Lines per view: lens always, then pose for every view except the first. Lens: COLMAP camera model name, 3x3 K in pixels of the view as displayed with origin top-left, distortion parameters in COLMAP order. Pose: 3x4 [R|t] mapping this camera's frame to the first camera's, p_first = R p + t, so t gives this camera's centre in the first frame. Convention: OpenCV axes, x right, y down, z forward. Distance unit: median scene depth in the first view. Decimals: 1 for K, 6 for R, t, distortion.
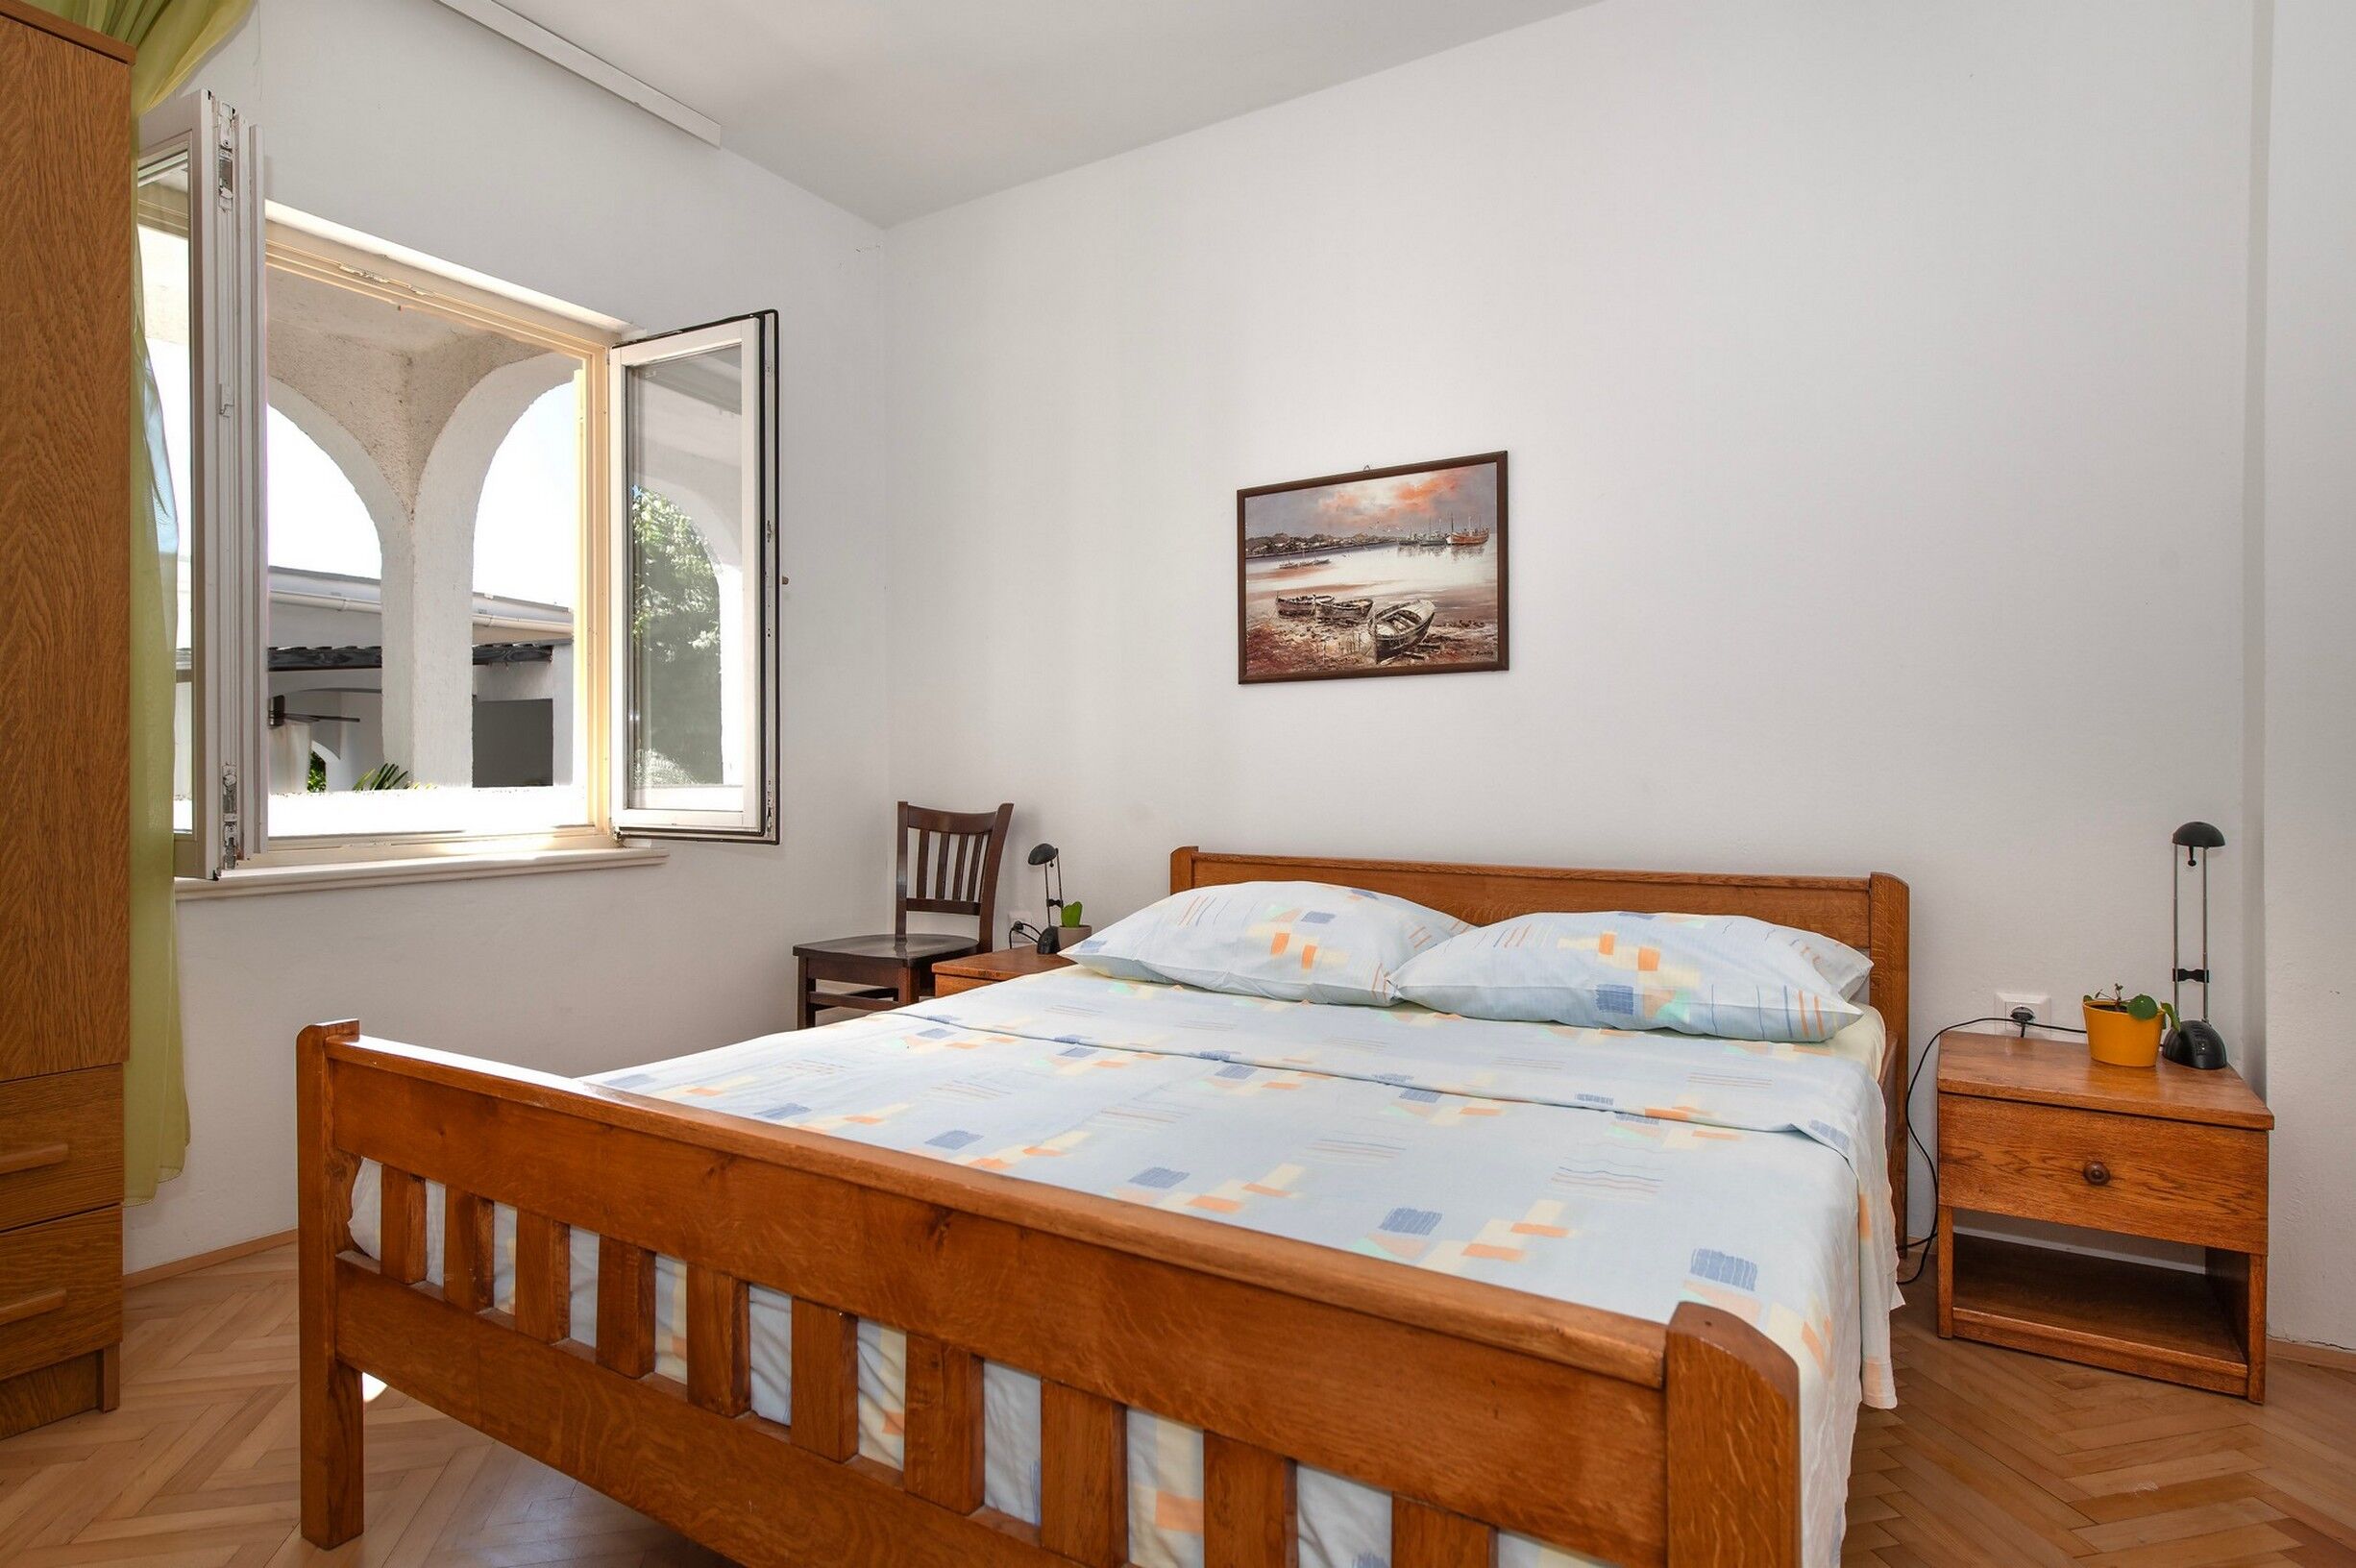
lens RADIAL K [[1285.5, 0, 1101.1], [0, 1285.5, 778.3], [0, 0, 1]] dist [0.002878, 0.000170]
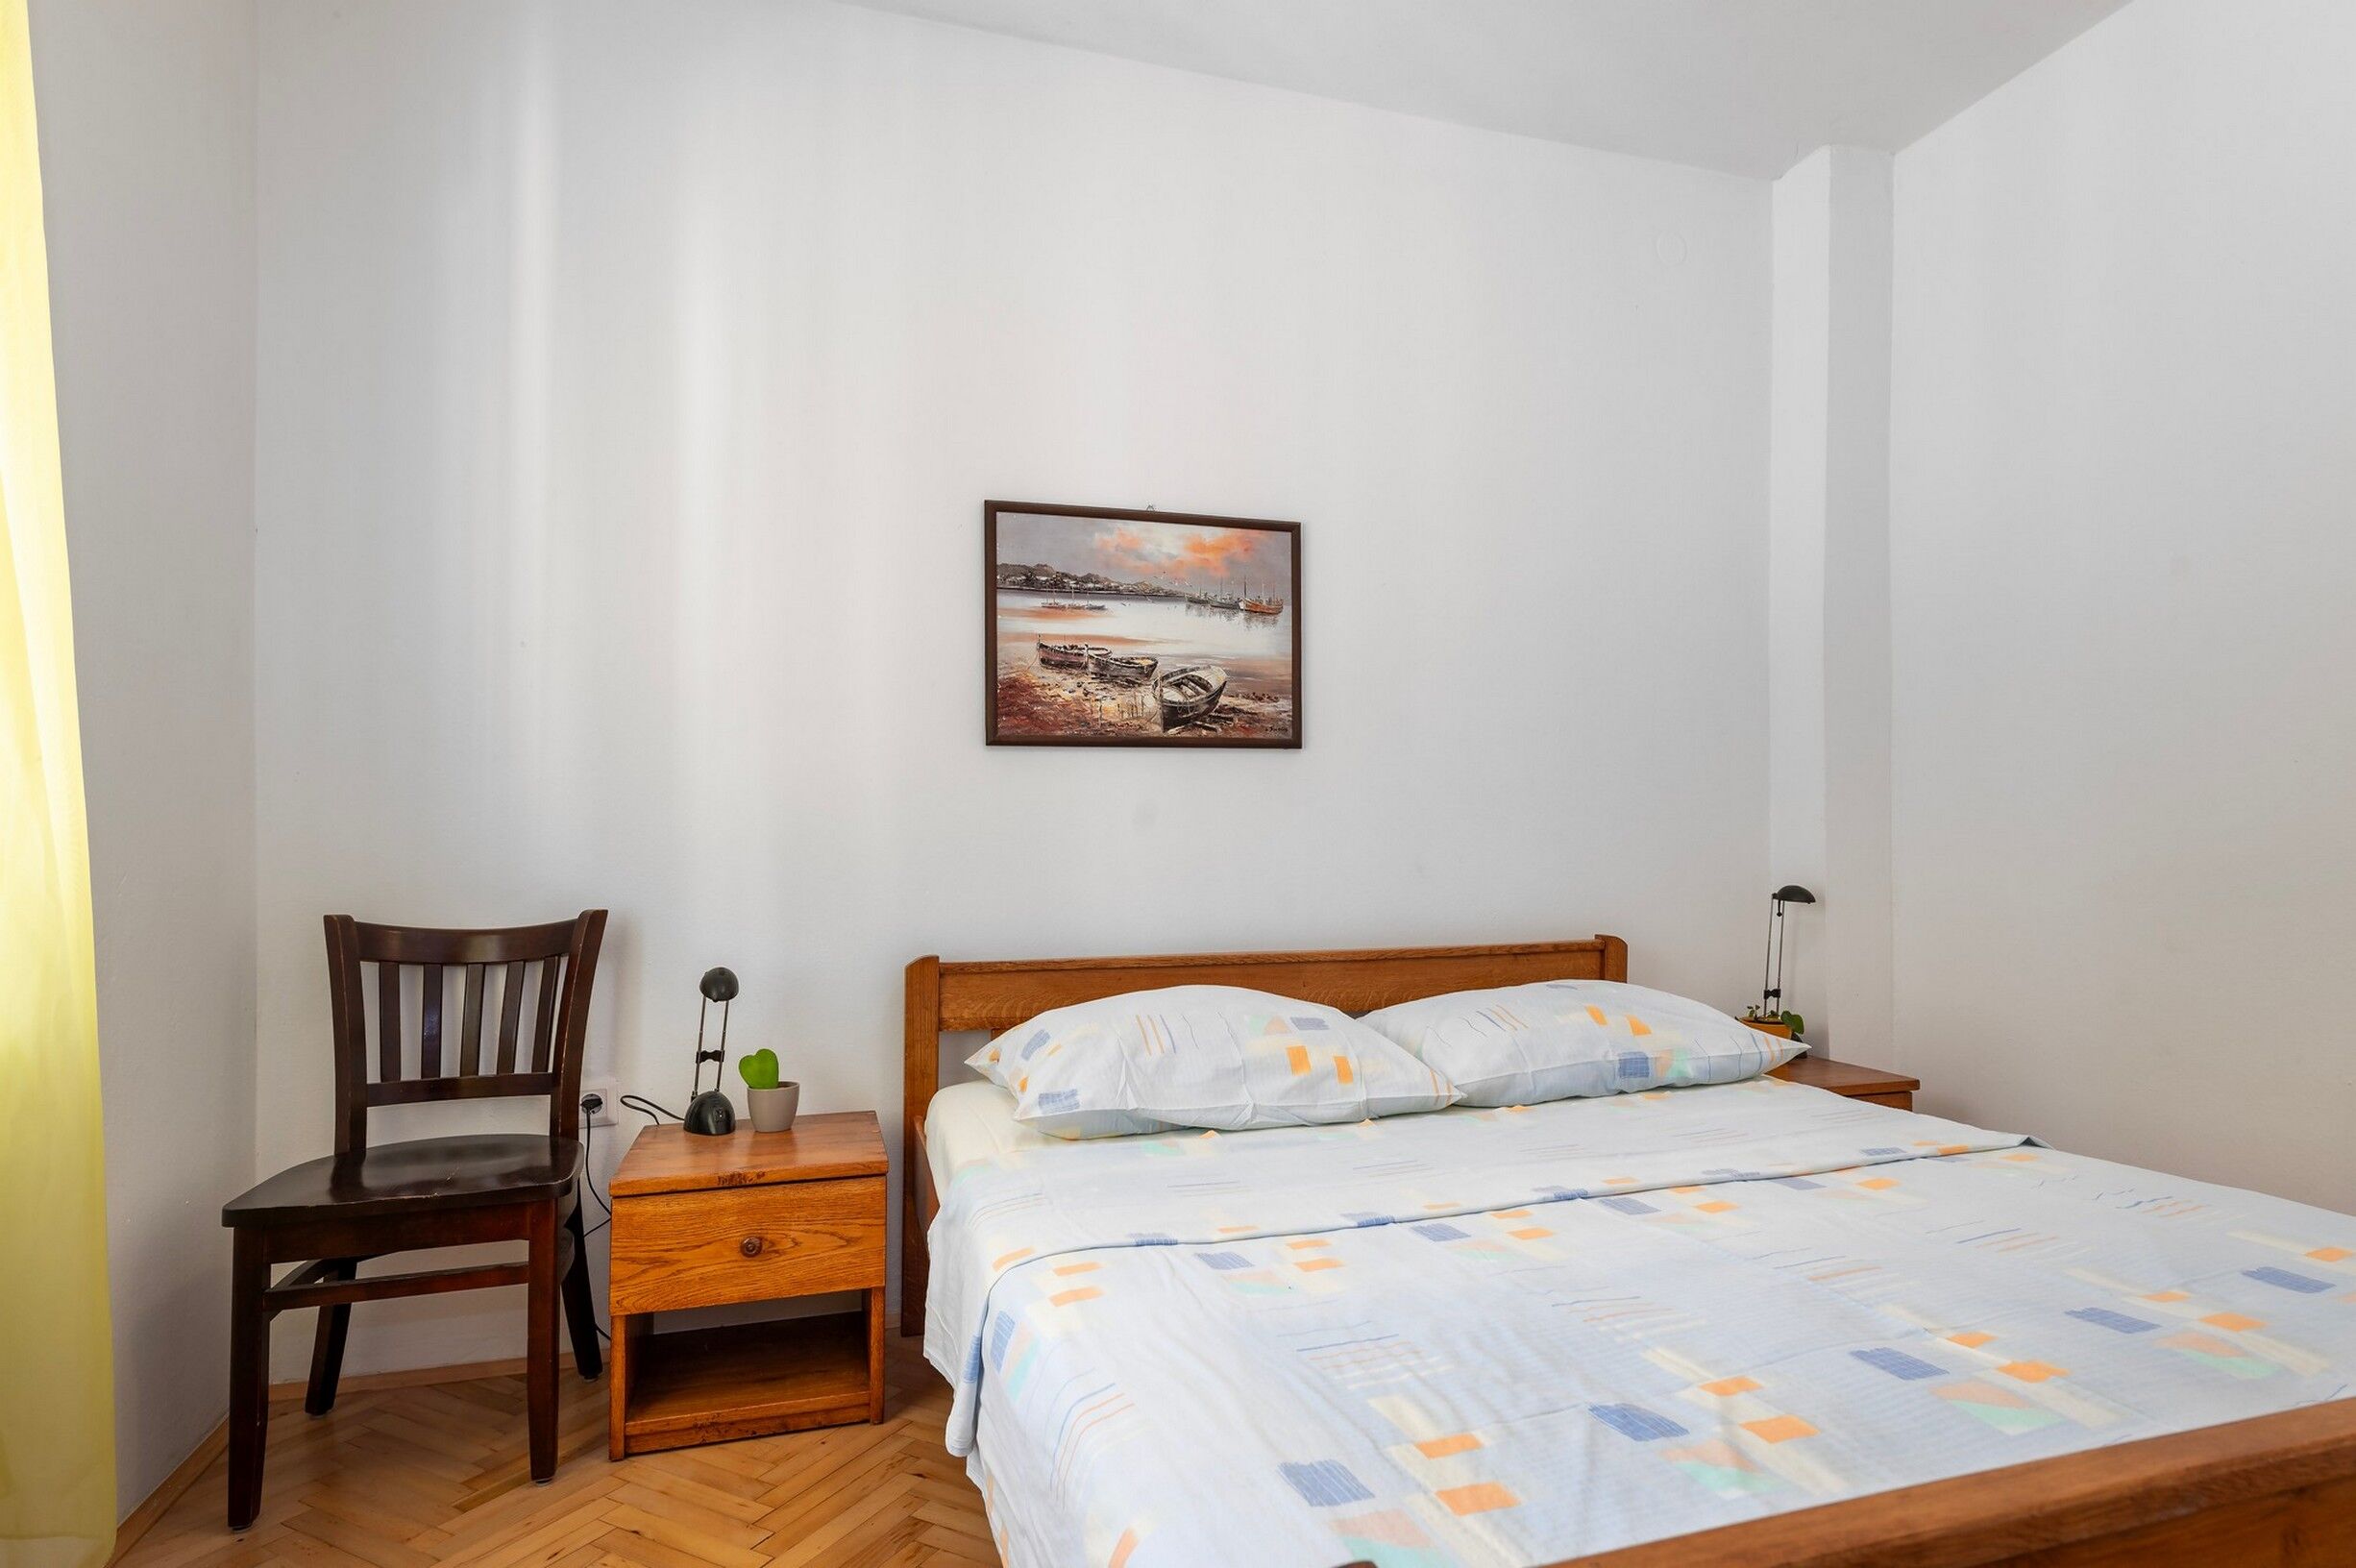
lens RADIAL K [[1315.0, 0, 1183.8], [0, 1315.0, 830.6], [0, 0, 1]] dist [0.003107, 0.000081]
pose [[0.604801, 0.006386, 0.796351, -0.499141], [0.010200, 0.999824, -0.015764, -0.007422], [-0.796311, 0.017657, 0.604630, 0.450102]]
